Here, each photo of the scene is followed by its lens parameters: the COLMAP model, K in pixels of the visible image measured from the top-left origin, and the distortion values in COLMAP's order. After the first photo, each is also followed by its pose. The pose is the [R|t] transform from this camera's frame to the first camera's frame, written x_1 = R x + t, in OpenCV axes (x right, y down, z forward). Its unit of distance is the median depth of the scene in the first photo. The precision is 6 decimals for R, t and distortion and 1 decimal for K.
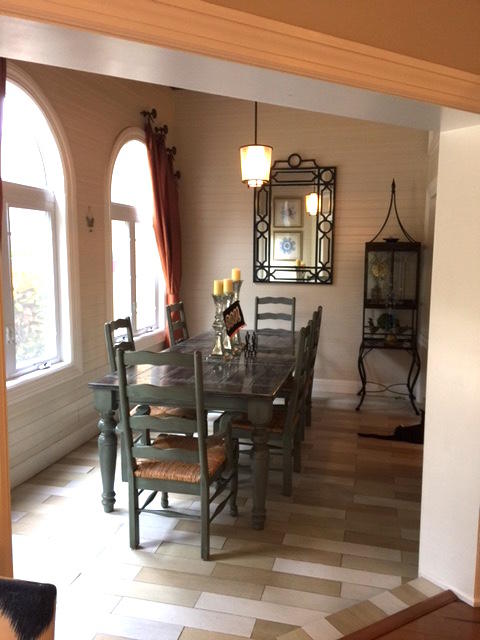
lens RADIAL K [[545.0, 0, 241.2], [0, 545.0, 318.5], [0, 0, 1]] dist [0.080119, -0.092260]
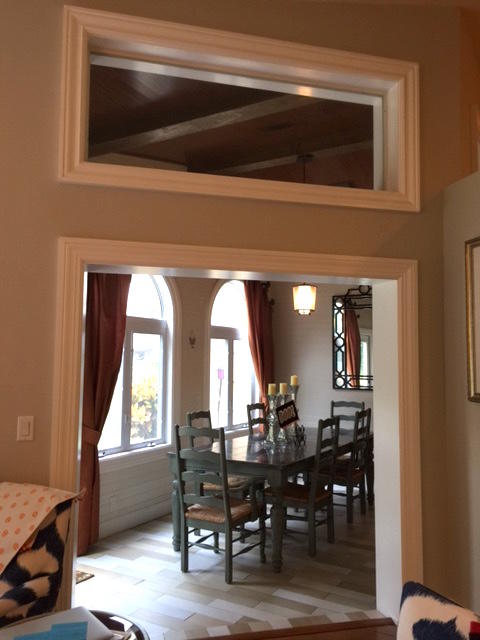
lens RADIAL K [[545.0, 0, 239.4], [0, 545.0, 320.2], [0, 0, 1]] dist [0.080119, -0.092260]
pose [[0.959426, -0.017382, -0.281424, 0.248733], [-0.038550, 0.980639, -0.191993, 0.035019], [0.279313, 0.195052, 0.940180, -0.295451]]
